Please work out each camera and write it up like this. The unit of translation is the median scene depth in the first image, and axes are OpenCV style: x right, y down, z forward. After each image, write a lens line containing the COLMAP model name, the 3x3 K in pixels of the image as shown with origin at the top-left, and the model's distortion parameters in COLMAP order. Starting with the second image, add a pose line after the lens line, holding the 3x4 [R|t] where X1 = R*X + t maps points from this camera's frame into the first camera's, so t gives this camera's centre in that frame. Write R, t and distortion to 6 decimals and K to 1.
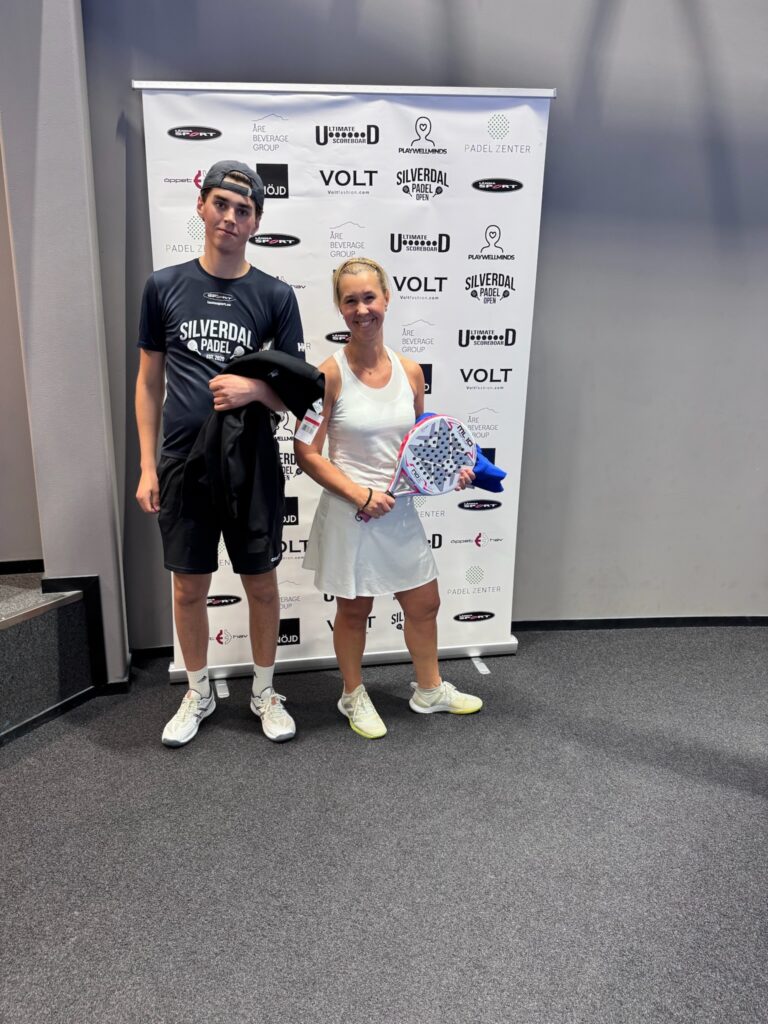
lens RADIAL K [[716.2, 0, 379.8], [0, 716.2, 523.0], [0, 0, 1]] dist [-0.009568, -0.004918]
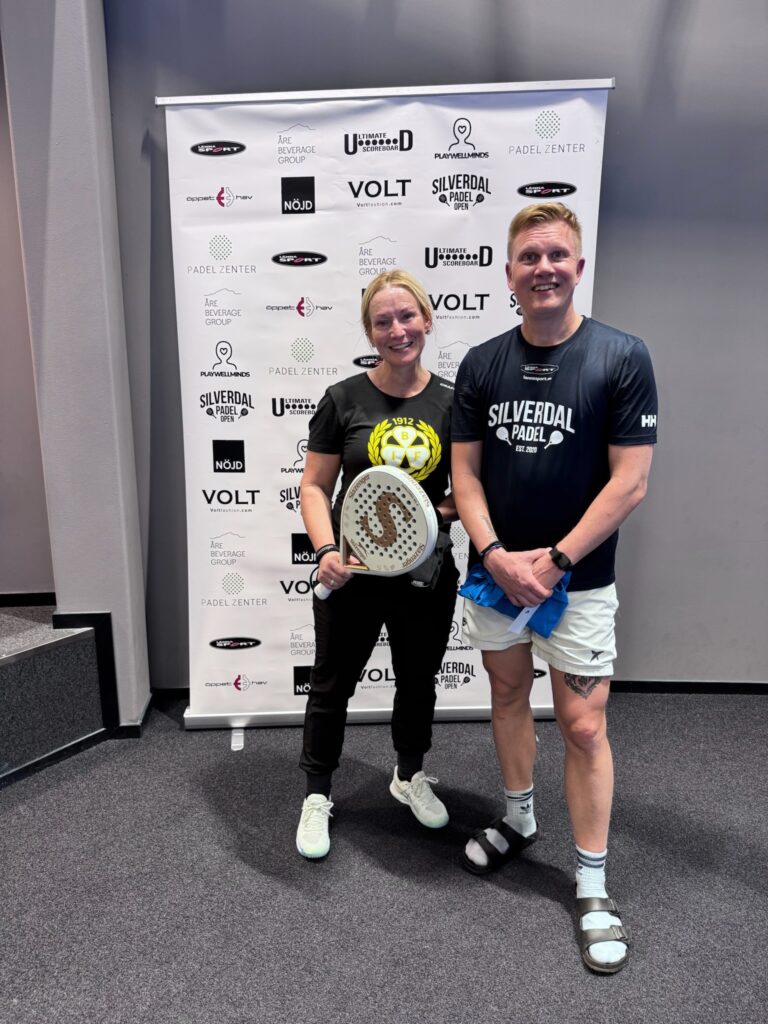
lens RADIAL K [[716.2, 0, 388.2], [0, 716.2, 519.2], [0, 0, 1]] dist [-0.009568, -0.004918]
pose [[0.989272, 0.023719, -0.144144, 0.109102], [-0.028800, 0.999032, -0.033260, -0.030395], [0.143216, 0.037055, 0.988998, 0.113361]]
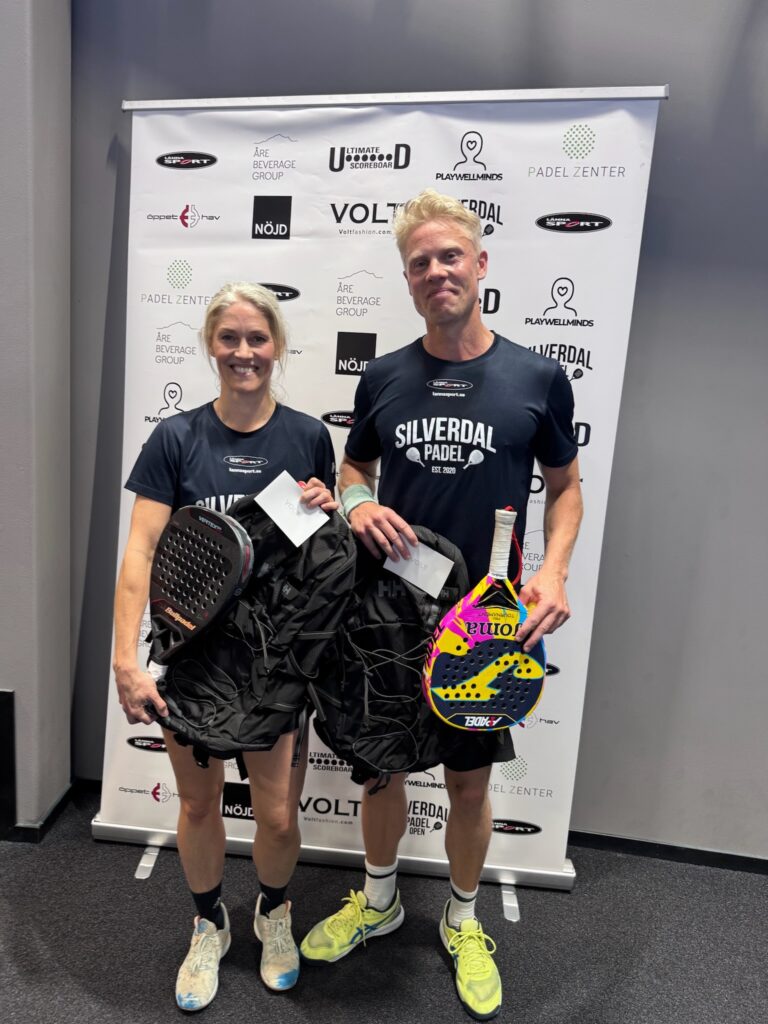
lens RADIAL K [[716.2, 0, 391.4], [0, 716.2, 505.9], [0, 0, 1]] dist [-0.009568, -0.004918]
pose [[0.961697, 0.098071, -0.255971, 0.202583], [-0.125344, 0.987795, -0.092465, -0.114307], [0.243778, 0.121008, 0.962252, 0.323496]]
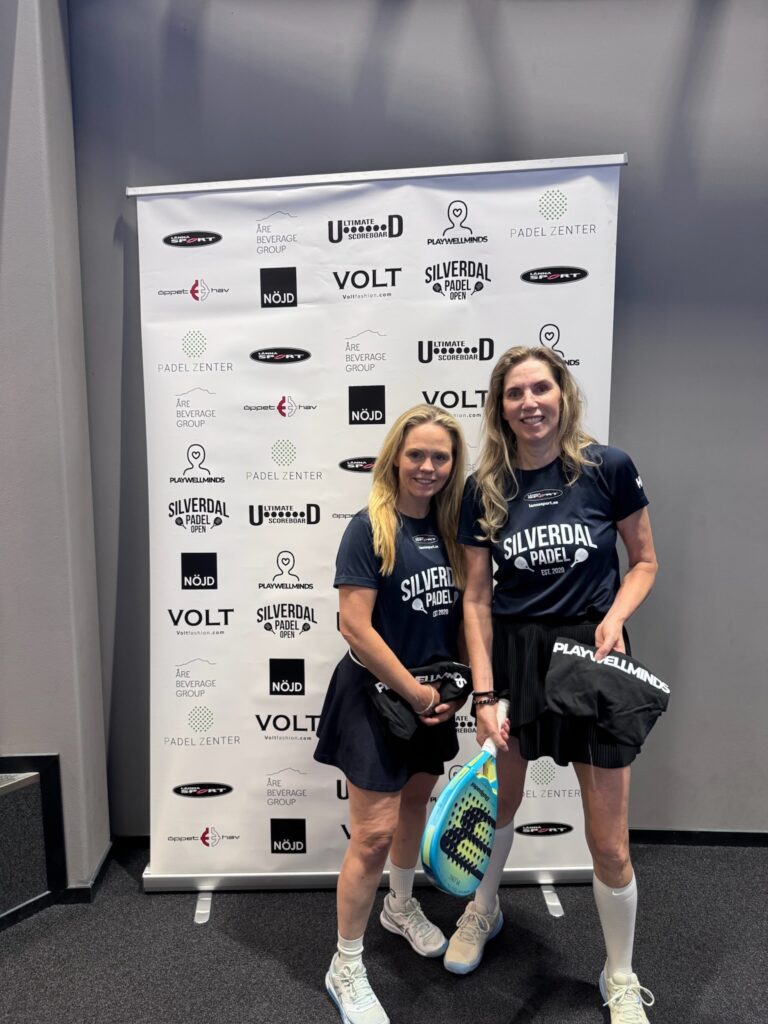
lens RADIAL K [[716.2, 0, 382.6], [0, 716.2, 514.6], [0, 0, 1]] dist [-0.009568, -0.004918]
pose [[0.982359, 0.000945, -0.187002, 0.128473], [-0.028033, 0.989432, -0.142262, -0.095983], [0.184891, 0.144995, 0.972004, 0.241309]]
